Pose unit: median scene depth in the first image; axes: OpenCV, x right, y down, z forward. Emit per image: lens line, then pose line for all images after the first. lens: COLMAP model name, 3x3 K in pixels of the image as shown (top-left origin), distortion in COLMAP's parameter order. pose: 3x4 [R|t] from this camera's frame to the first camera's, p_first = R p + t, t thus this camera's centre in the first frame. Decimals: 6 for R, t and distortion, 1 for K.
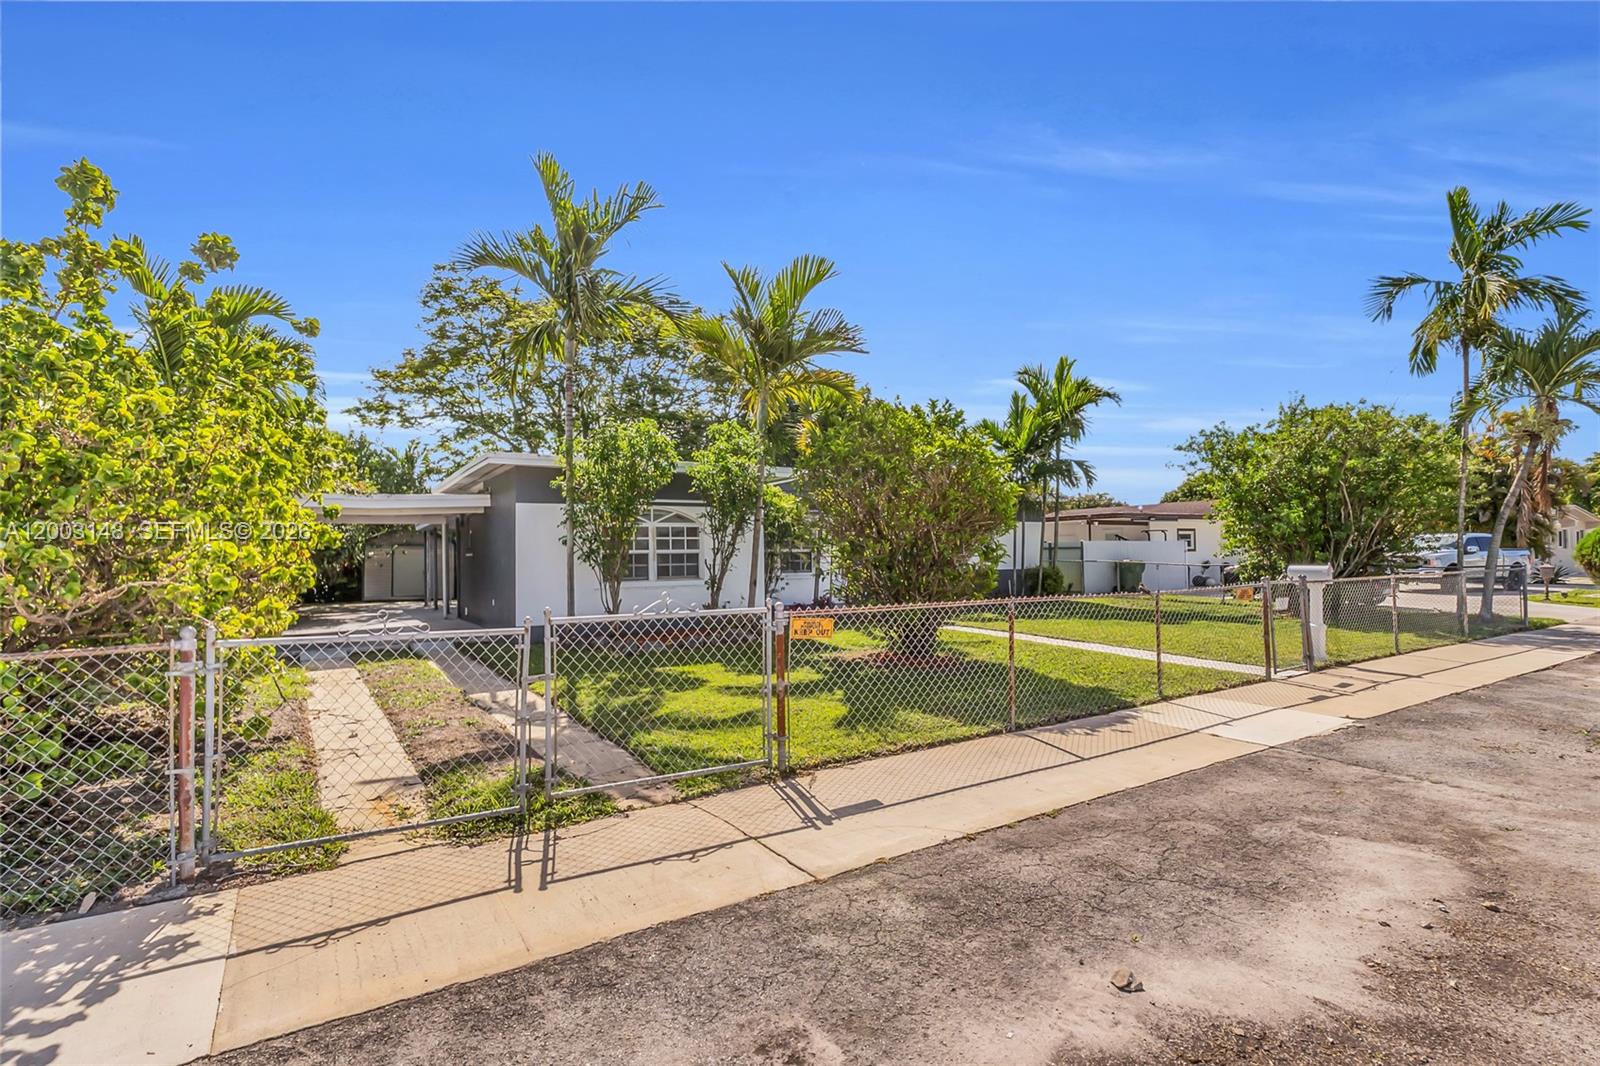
lens RADIAL K [[756.6, 0, 798.6], [0, 756.6, 538.4], [0, 0, 1]] dist [0.001956, 0.000017]
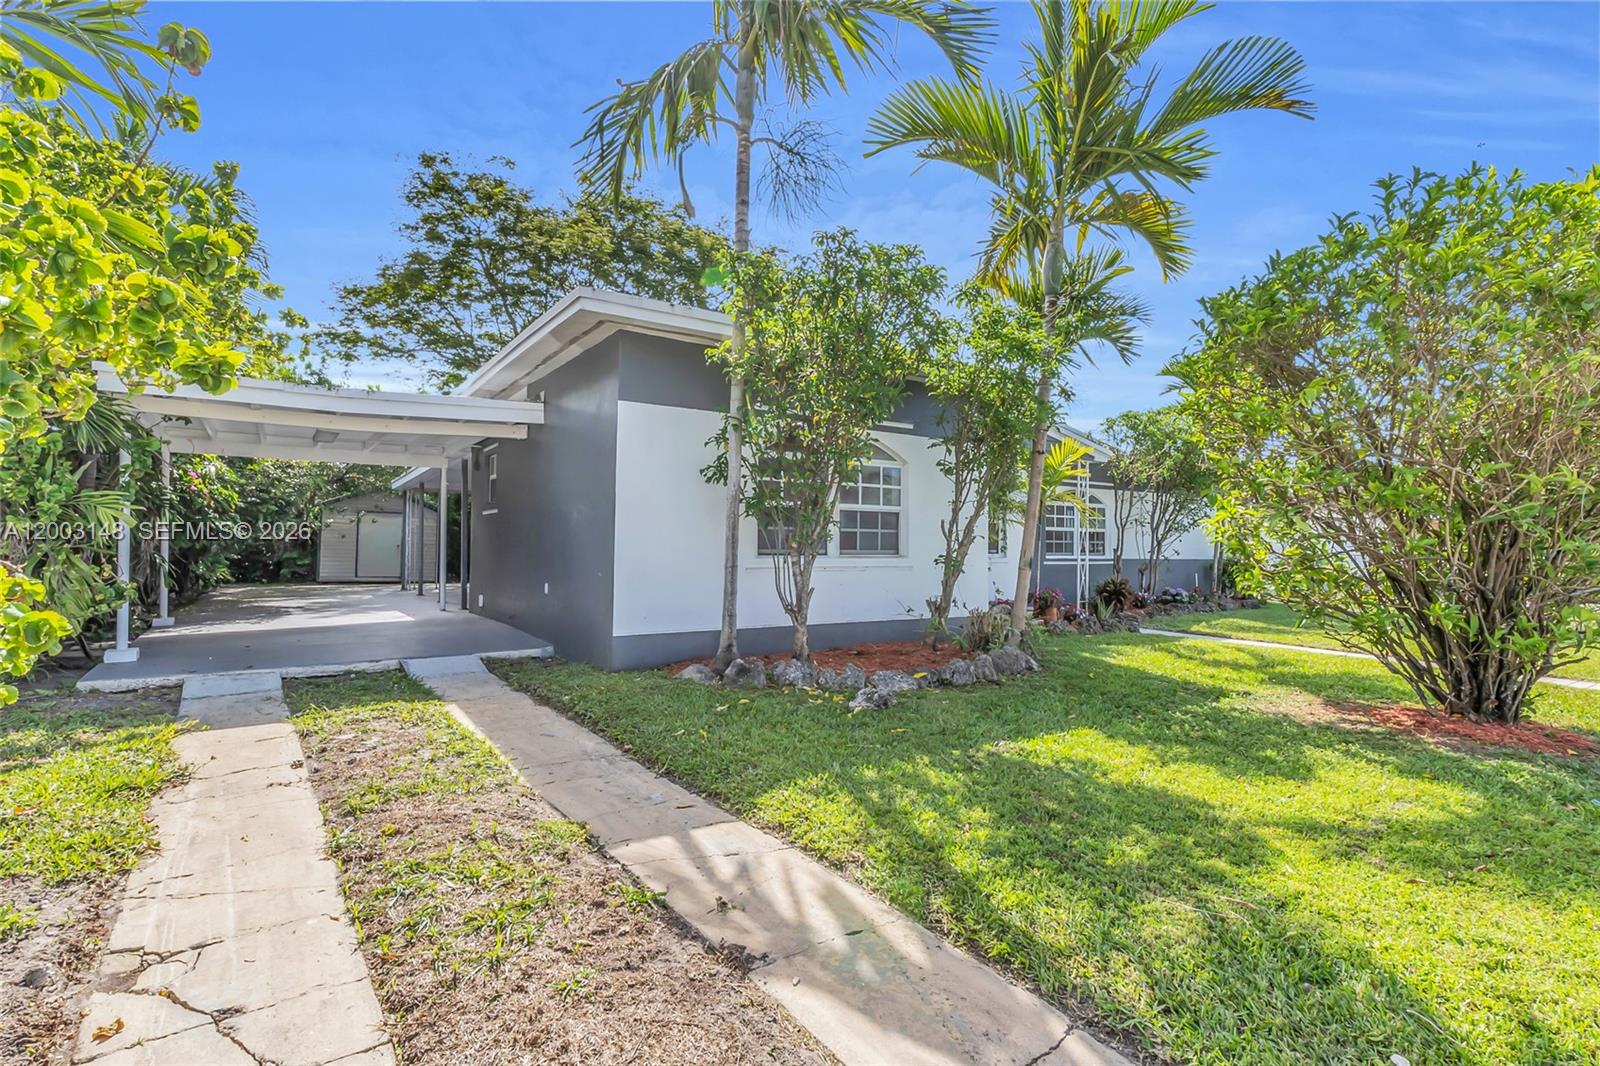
lens RADIAL K [[756.6, 0, 801.6], [0, 756.6, 535.7], [0, 0, 1]] dist [0.001956, 0.000017]
pose [[0.998781, 0.024139, 0.043056, -0.233696], [-0.024508, 0.999667, 0.008062, 0.034806], [-0.042847, -0.009107, 0.999040, 0.411151]]
